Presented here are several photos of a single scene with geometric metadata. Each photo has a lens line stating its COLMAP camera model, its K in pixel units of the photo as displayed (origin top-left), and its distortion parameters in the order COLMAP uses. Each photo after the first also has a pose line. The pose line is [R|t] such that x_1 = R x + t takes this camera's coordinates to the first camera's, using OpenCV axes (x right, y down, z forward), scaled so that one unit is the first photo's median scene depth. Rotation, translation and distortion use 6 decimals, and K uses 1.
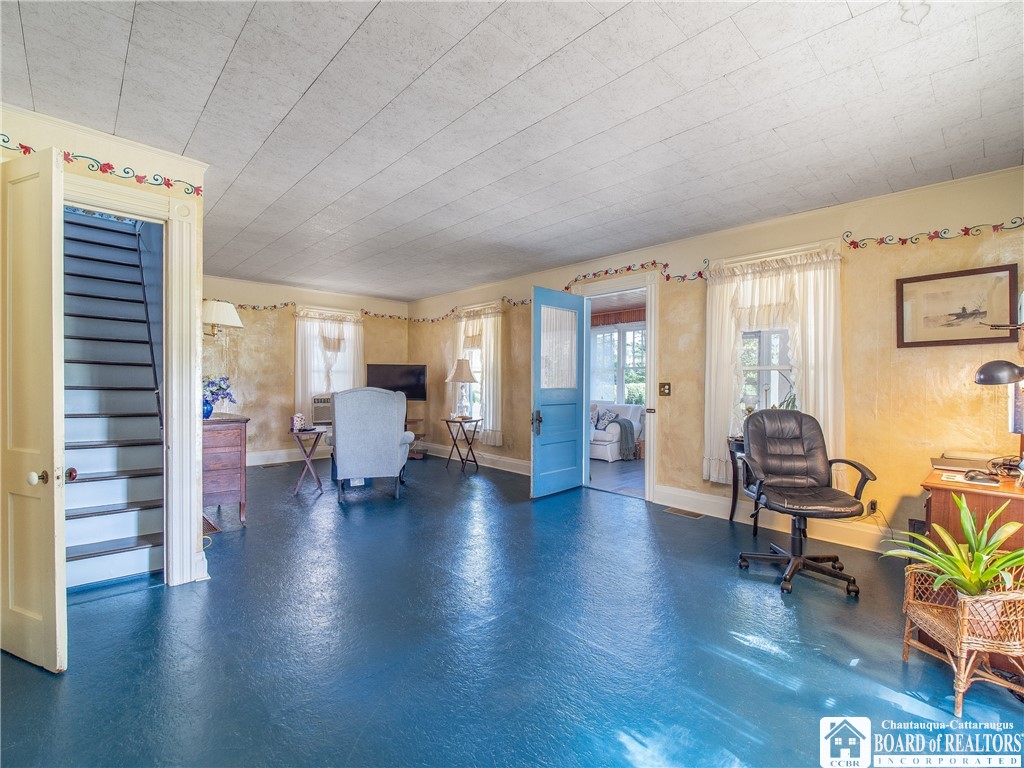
lens RADIAL K [[465.5, 0, 511.7], [0, 465.5, 382.8], [0, 0, 1]] dist [0.000218, 0.000048]
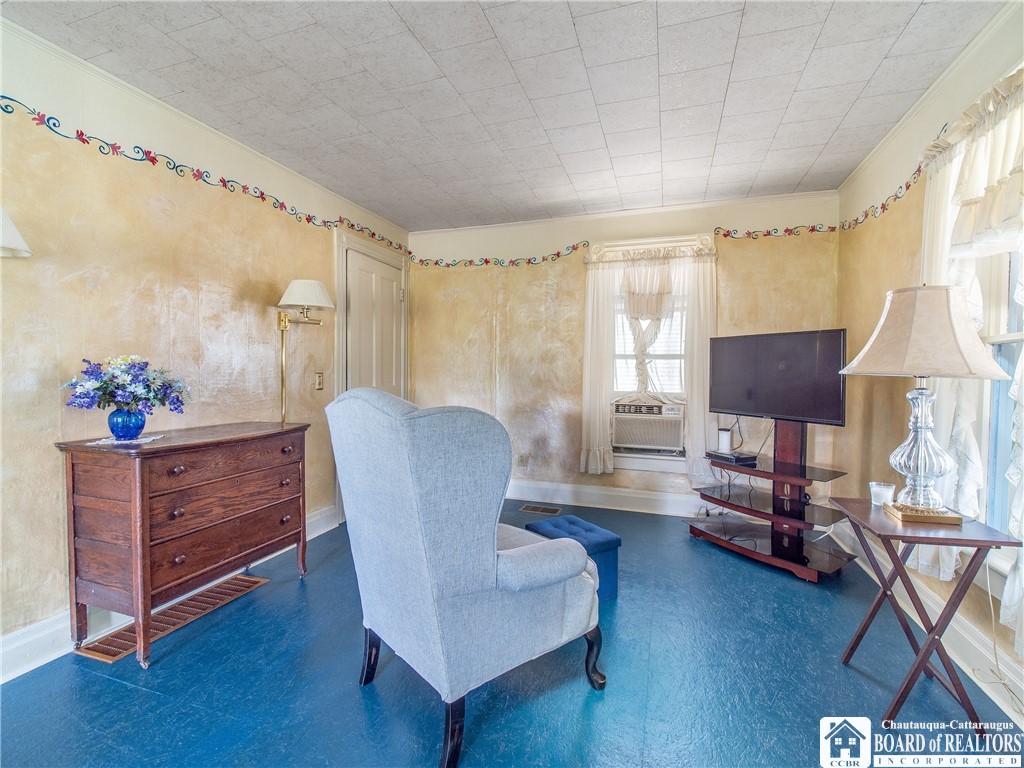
lens RADIAL K [[465.5, 0, 508.7], [0, 465.5, 385.3], [0, 0, 1]] dist [0.000218, 0.000048]
pose [[0.467799, 0.021690, -0.883569, 0.015960], [-0.006094, 0.999754, 0.021316, -0.000356], [0.883814, -0.004587, 0.467816, 0.622467]]
